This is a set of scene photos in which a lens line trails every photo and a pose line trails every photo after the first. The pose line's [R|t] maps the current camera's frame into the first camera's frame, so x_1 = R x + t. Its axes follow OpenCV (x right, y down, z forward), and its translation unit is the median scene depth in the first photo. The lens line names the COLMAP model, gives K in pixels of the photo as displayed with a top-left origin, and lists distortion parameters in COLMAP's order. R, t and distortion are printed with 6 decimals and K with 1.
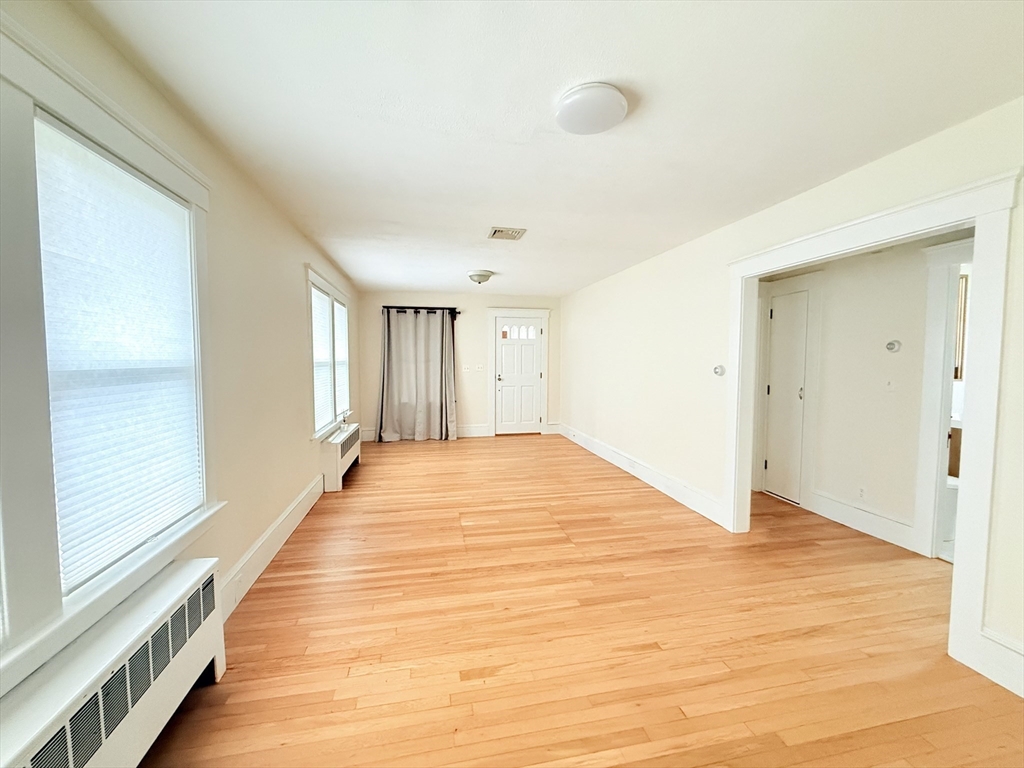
lens RADIAL K [[407.1, 0, 507.6], [0, 407.1, 381.0], [0, 0, 1]] dist [0.000183, 0.000390]
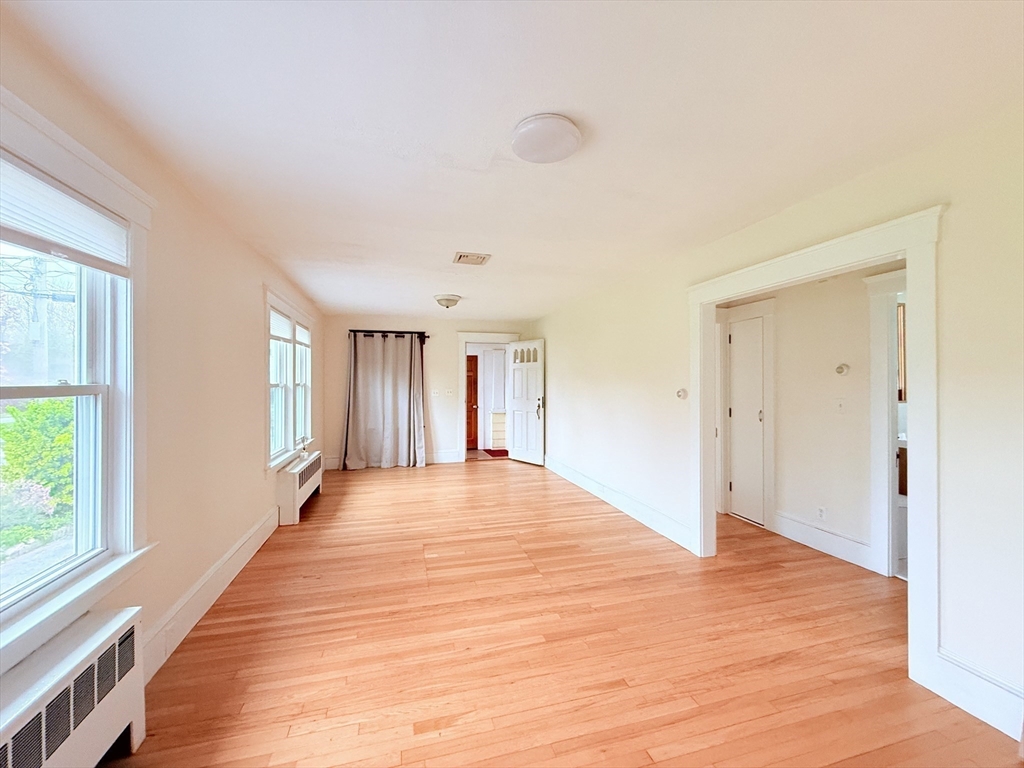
lens RADIAL K [[407.1, 0, 507.6], [0, 407.1, 381.0], [0, 0, 1]] dist [0.000183, 0.000390]
pose [[0.997932, -0.003813, 0.064167, 0.020082], [0.007574, 0.998259, -0.058486, -0.001918], [-0.063832, 0.058852, 0.996224, 0.012776]]
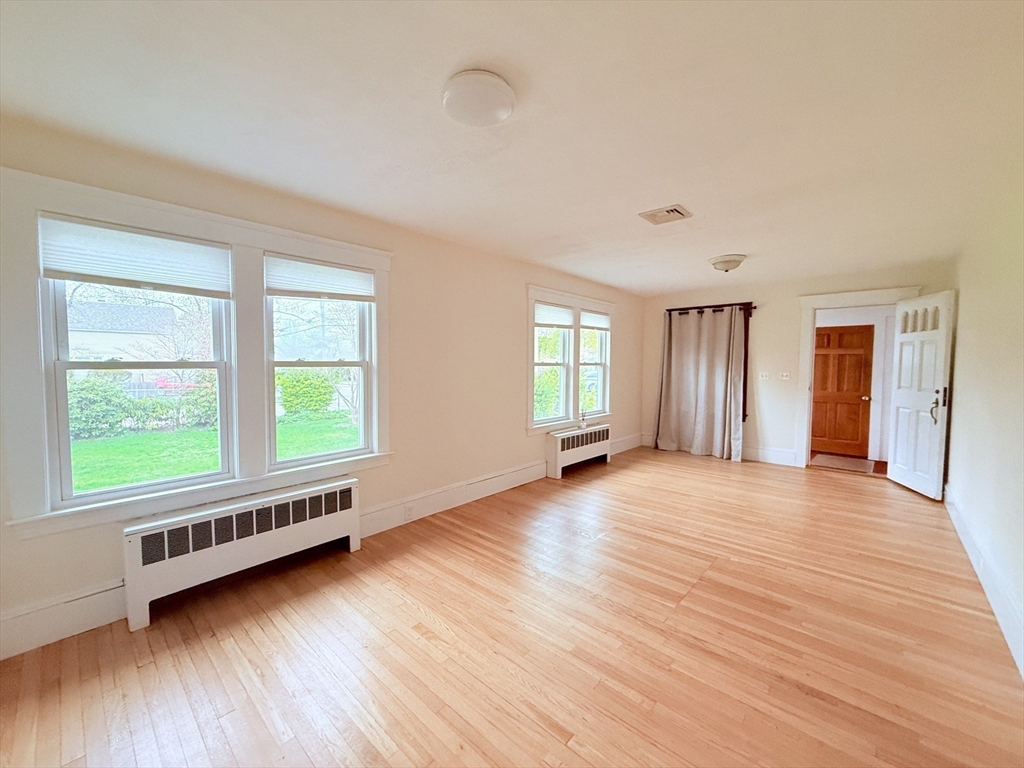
lens RADIAL K [[407.1, 0, 507.6], [0, 407.1, 381.0], [0, 0, 1]] dist [0.000183, 0.000390]
pose [[0.593390, 0.035189, -0.804145, 0.506552], [-0.047805, 0.998821, 0.008433, -0.008118], [0.803494, 0.033438, 0.594373, 0.248463]]
